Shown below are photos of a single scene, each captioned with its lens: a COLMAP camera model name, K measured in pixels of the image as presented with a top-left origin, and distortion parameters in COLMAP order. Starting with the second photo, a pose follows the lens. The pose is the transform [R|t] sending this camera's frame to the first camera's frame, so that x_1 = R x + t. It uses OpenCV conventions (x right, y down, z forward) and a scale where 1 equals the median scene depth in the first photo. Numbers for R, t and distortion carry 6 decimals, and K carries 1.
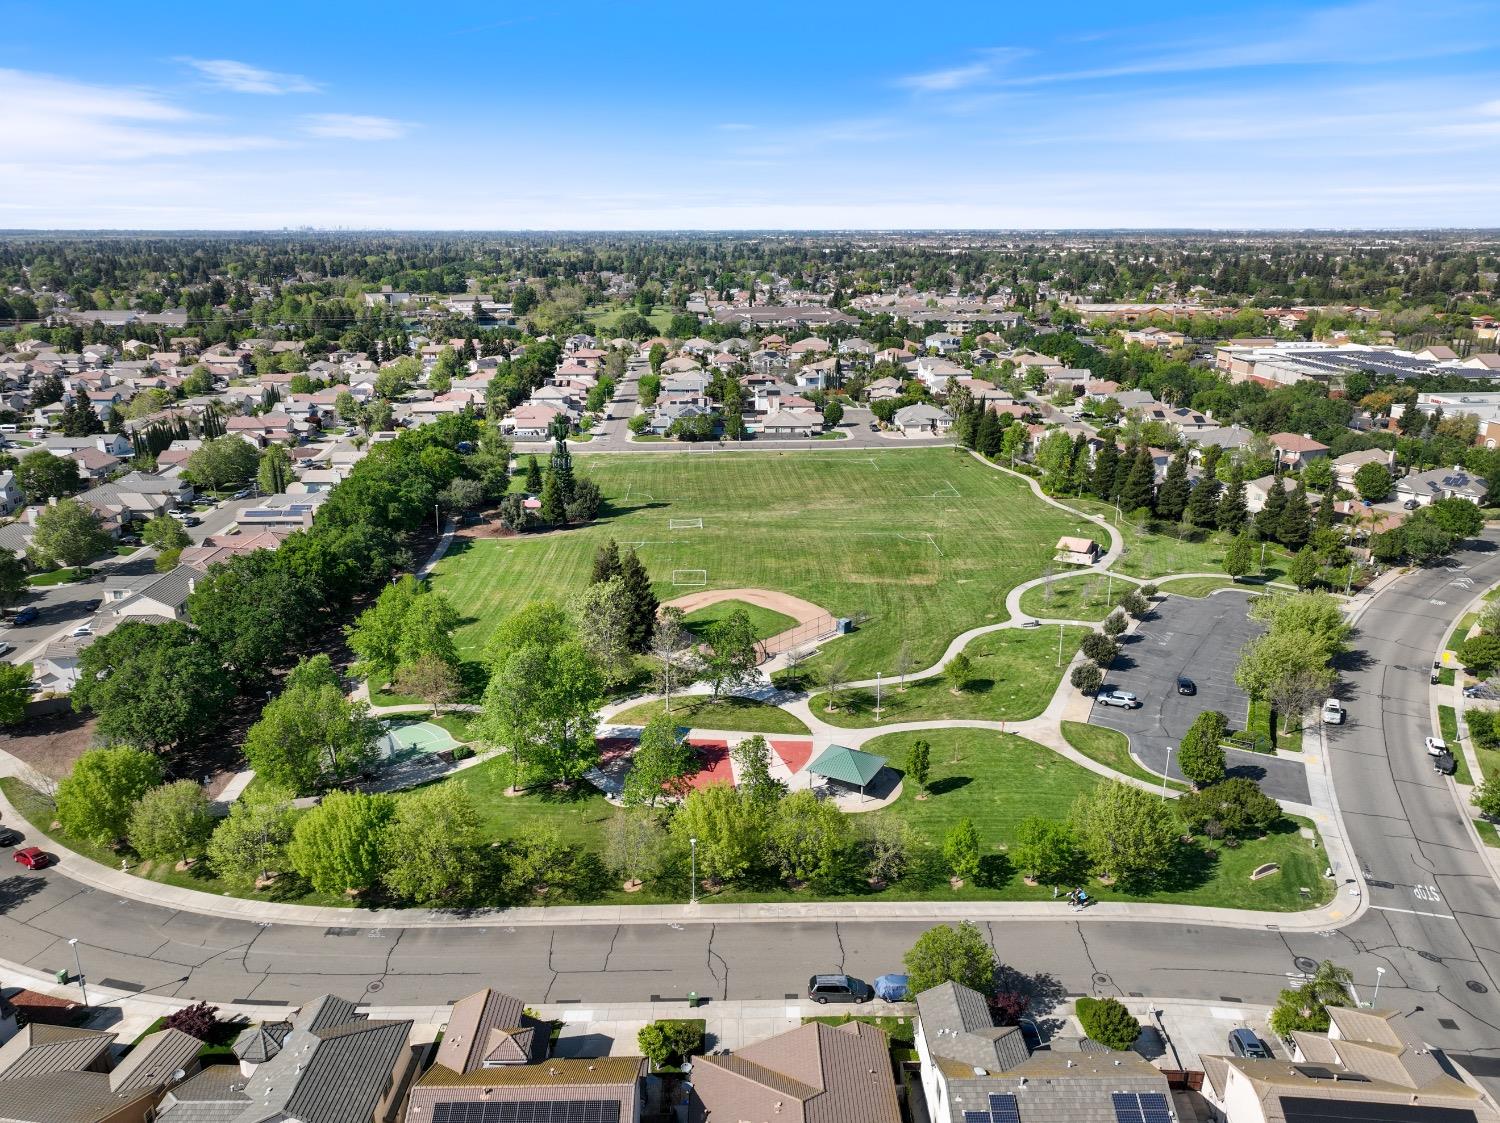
lens RADIAL K [[1057.4, 0, 752.1], [0, 1057.4, 561.7], [0, 0, 1]] dist [-0.000974, 0.021415]
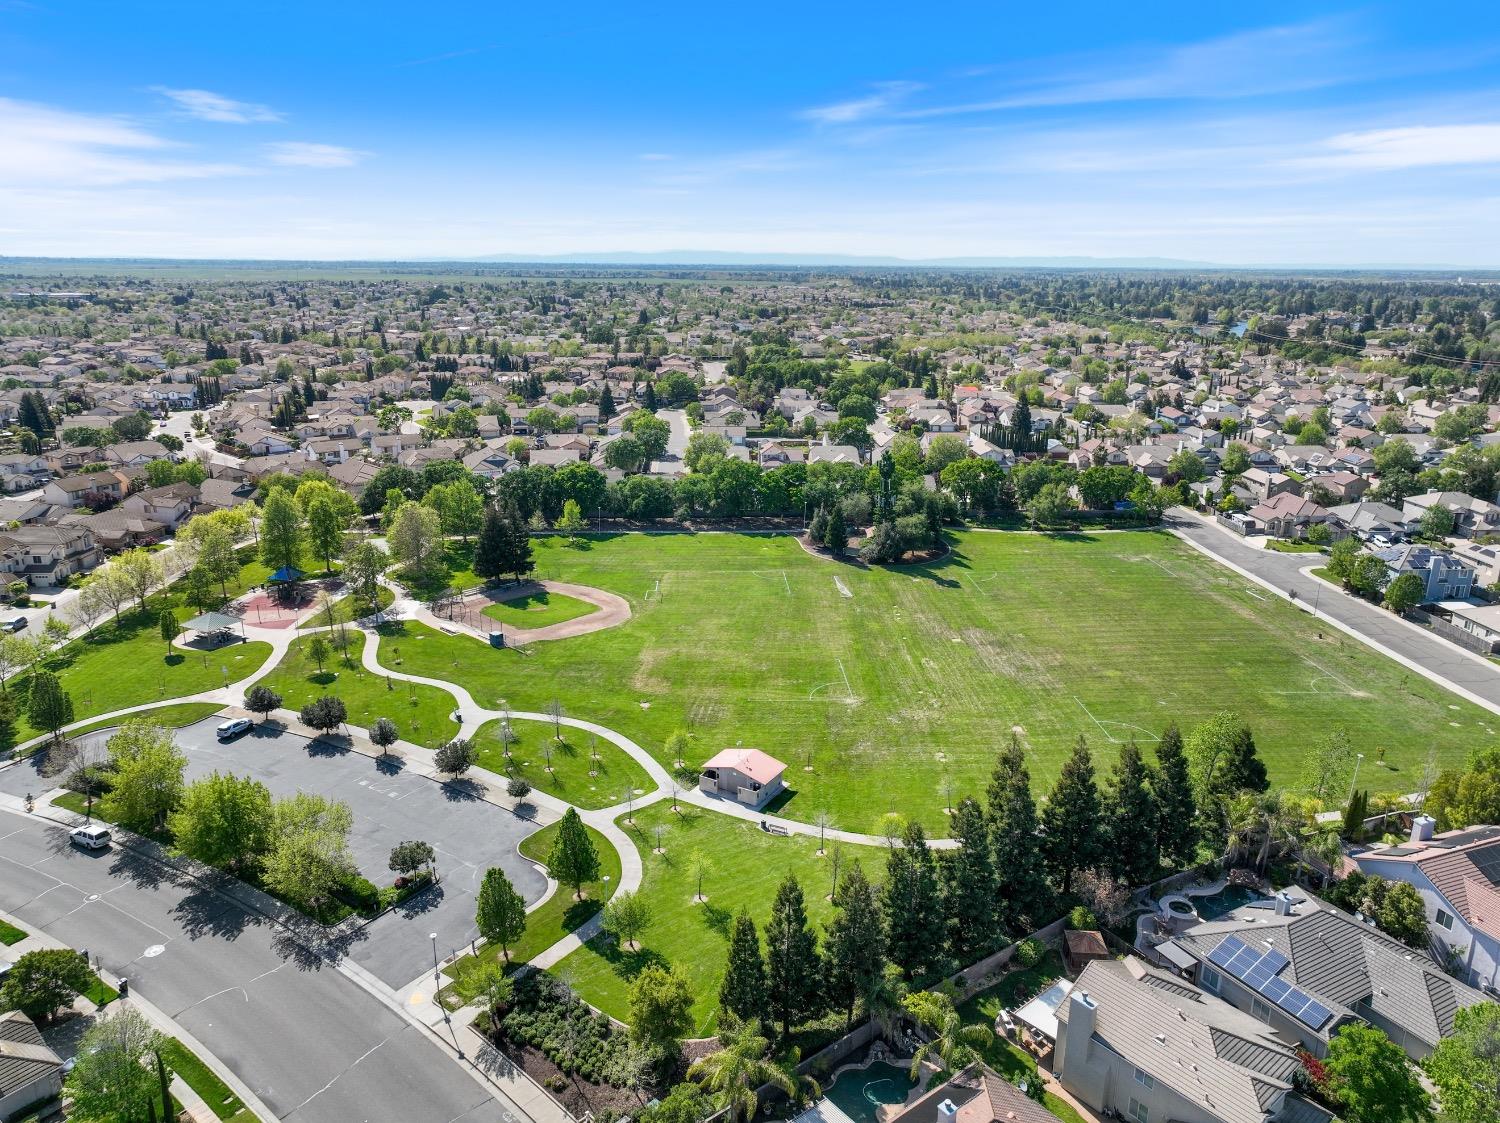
lens RADIAL K [[1057.4, 0, 752.1], [0, 1057.4, 561.7], [0, 0, 1]] dist [-0.000974, 0.021415]
pose [[0.001839, 0.295895, -0.955219, 1.206212], [-0.275933, 0.918286, 0.283924, -0.428358], [0.961175, 0.263054, 0.083336, 1.260024]]
